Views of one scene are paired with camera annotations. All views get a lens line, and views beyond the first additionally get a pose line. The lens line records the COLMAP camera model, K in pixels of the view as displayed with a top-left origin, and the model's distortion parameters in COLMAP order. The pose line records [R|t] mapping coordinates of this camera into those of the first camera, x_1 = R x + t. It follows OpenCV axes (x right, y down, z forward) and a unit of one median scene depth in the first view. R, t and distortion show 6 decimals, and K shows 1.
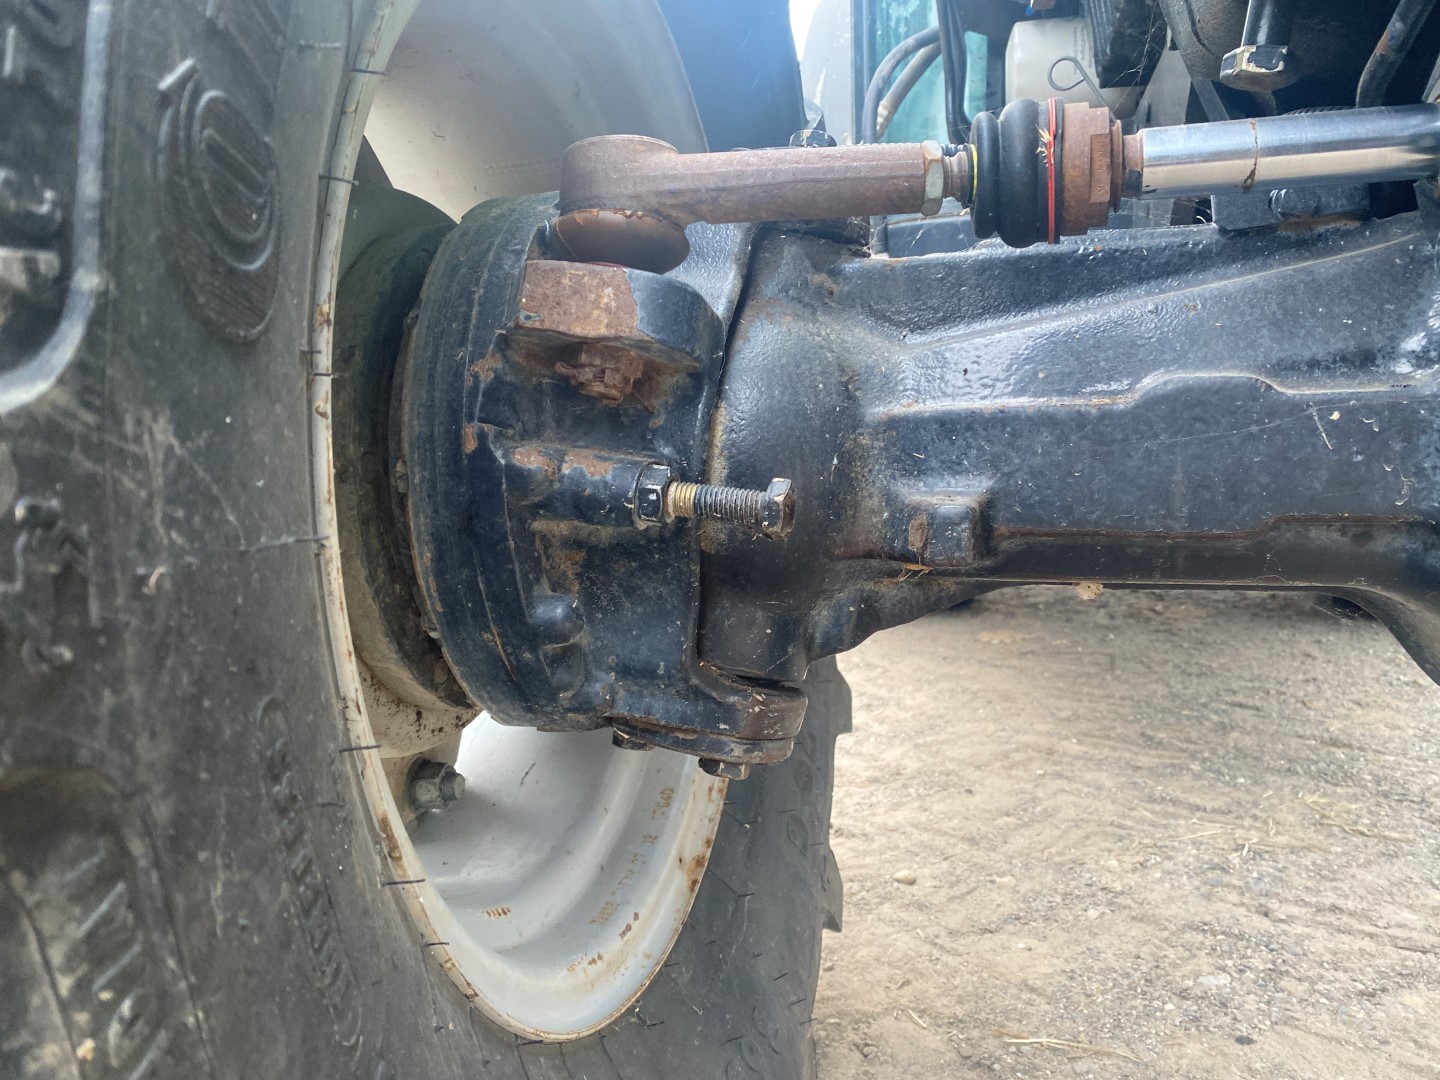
lens RADIAL K [[1097.8, 0, 739.1], [0, 1097.8, 541.5], [0, 0, 1]] dist [0.077666, -0.081756]
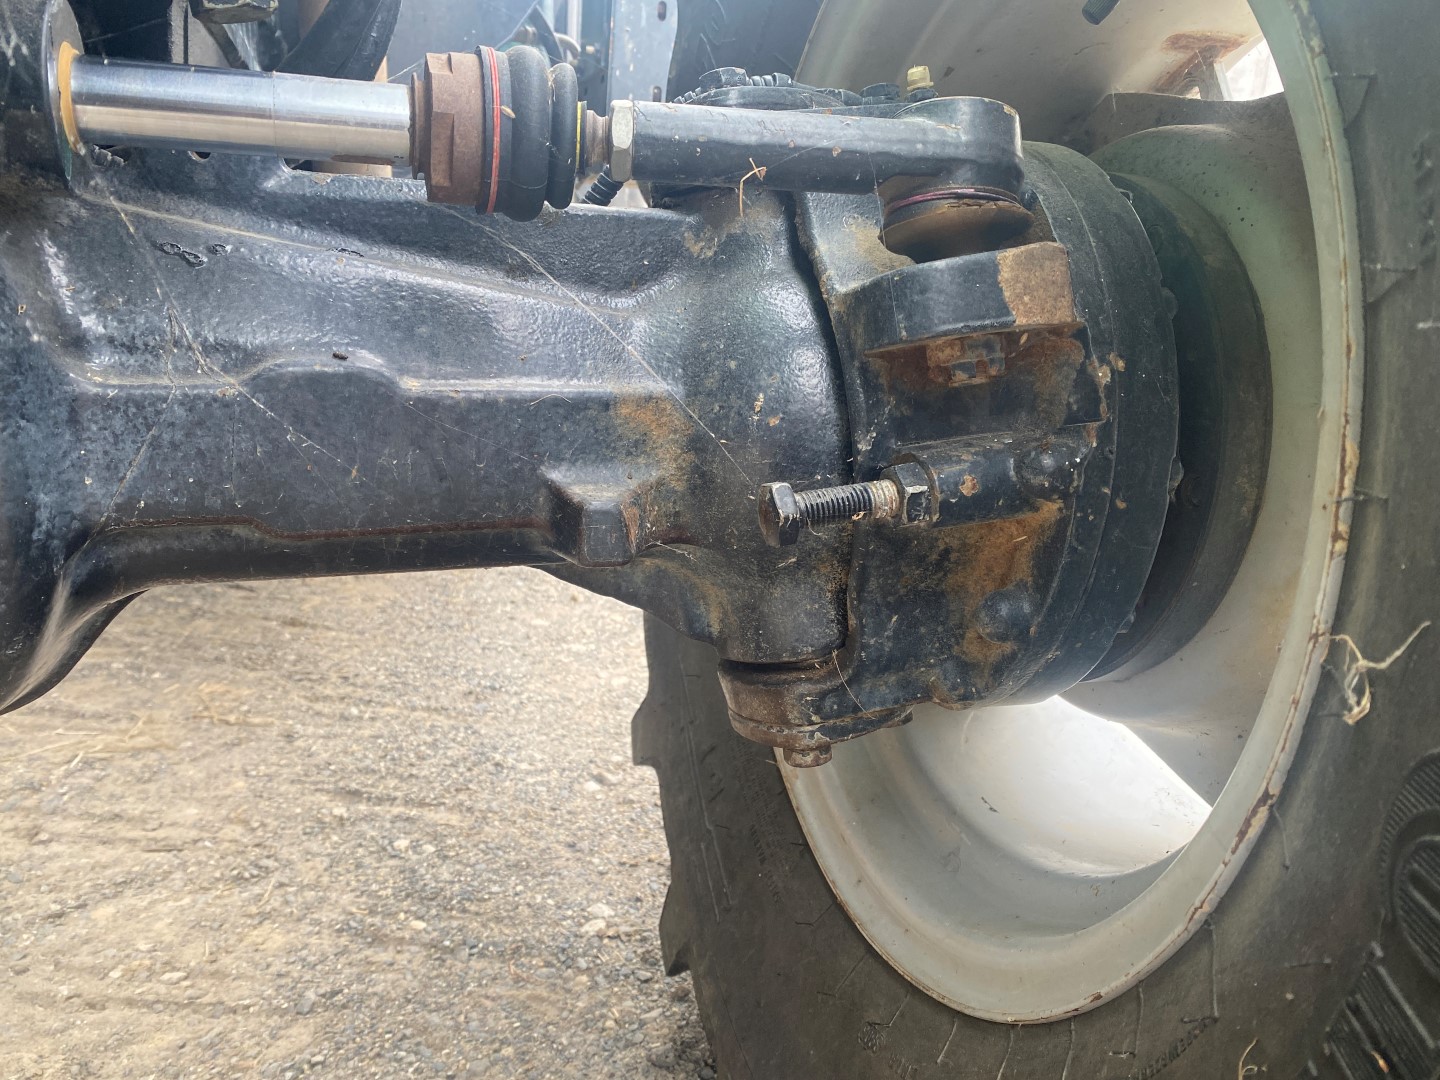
lens RADIAL K [[1108.8, 0, 710.6], [0, 1108.8, 539.5], [0, 0, 1]] dist [0.007249, 0.001913]
pose [[0.857042, -0.053729, 0.512437, 1.076812], [-0.019623, 0.990423, 0.136664, -0.130948], [-0.514873, -0.127182, 0.847780, -0.165958]]
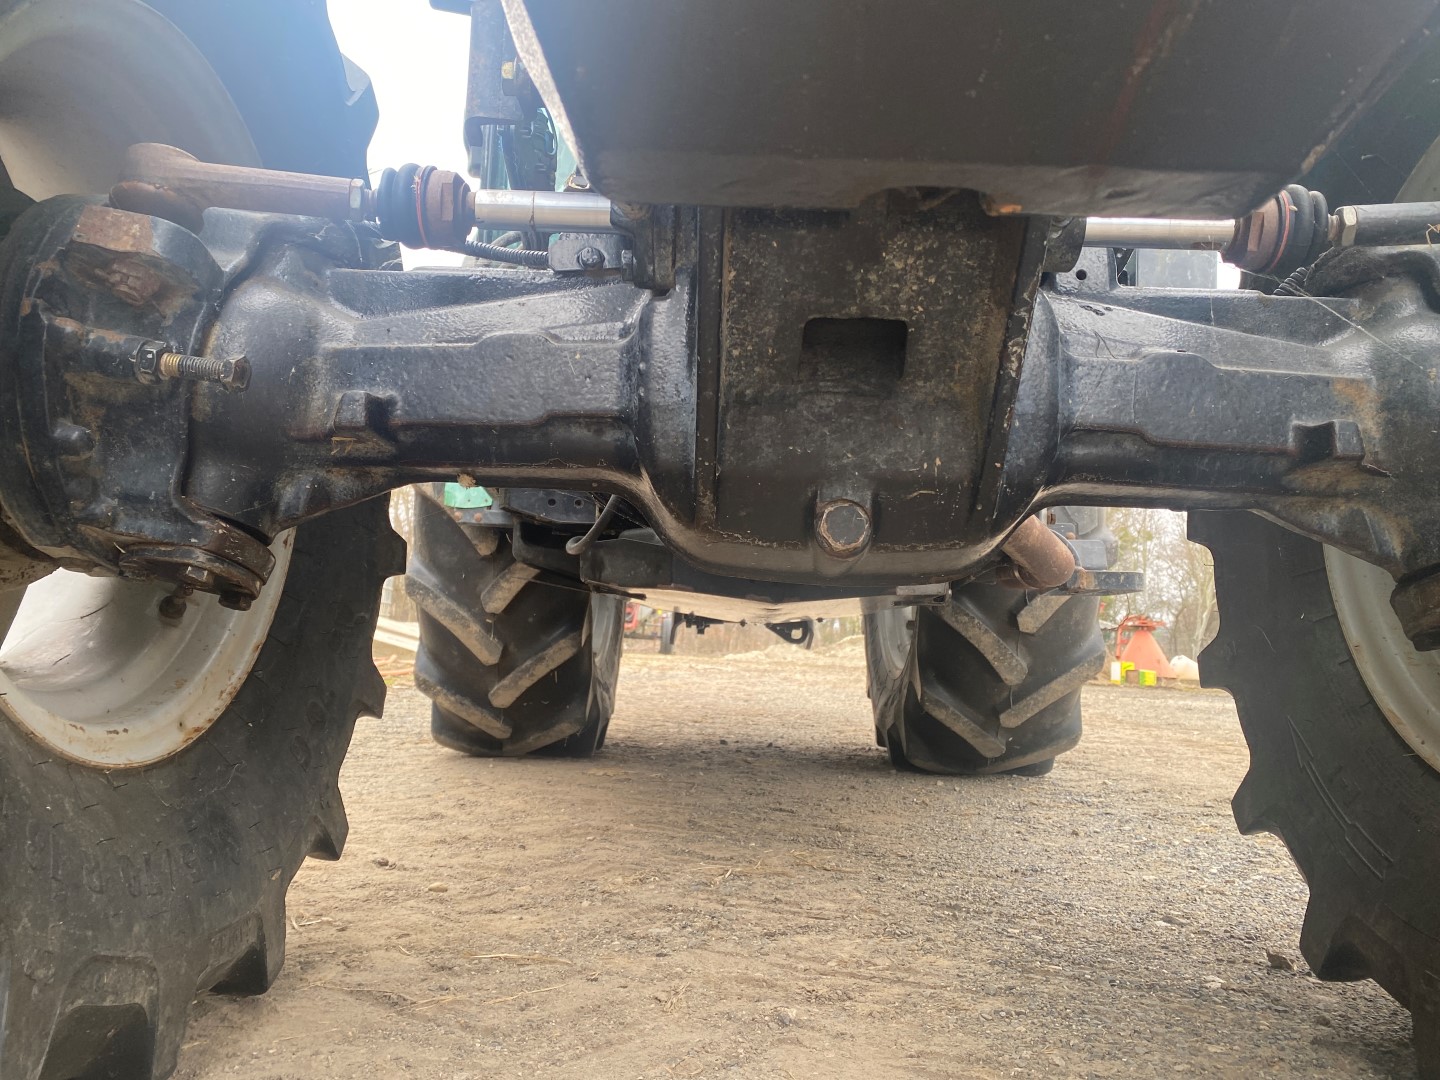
lens RADIAL K [[1108.8, 0, 710.6], [0, 1108.8, 539.5], [0, 0, 1]] dist [0.007249, 0.001913]
pose [[0.971049, 0.089853, 0.221338, 0.325395], [-0.038721, 0.973515, -0.225322, 0.474636], [-0.235722, 0.210228, 0.948809, -0.549249]]
